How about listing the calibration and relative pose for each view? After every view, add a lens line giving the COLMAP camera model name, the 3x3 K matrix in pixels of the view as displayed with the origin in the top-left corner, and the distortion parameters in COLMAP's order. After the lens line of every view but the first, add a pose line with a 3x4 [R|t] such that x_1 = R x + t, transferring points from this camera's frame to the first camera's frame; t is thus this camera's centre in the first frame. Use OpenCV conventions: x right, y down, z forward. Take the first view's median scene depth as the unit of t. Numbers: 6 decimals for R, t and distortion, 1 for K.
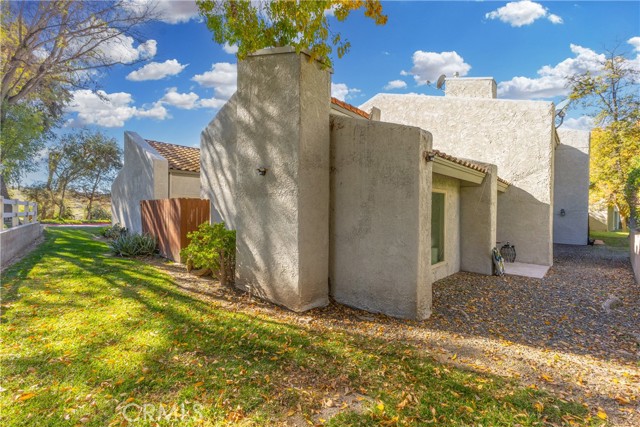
lens RADIAL K [[276.8, 0, 320.3], [0, 276.8, 212.8], [0, 0, 1]] dist [0.011576, -0.003768]
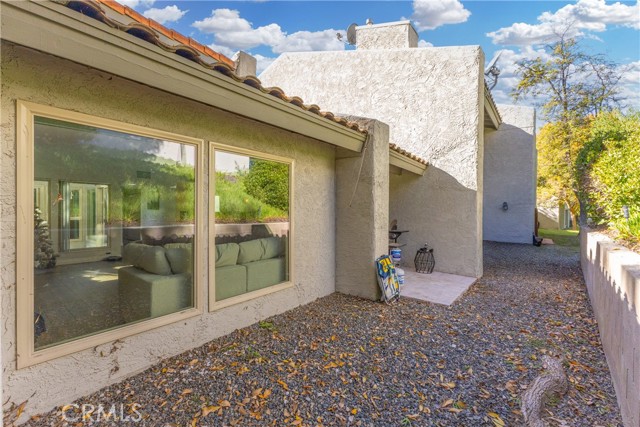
lens RADIAL K [[276.8, 0, 318.5], [0, 276.8, 212.4], [0, 0, 1]] dist [0.011576, -0.003768]
pose [[0.996384, -0.002053, 0.084941, 0.260230], [0.002261, 0.999995, -0.002350, 0.018499], [-0.084936, 0.002533, 0.996383, 0.236920]]
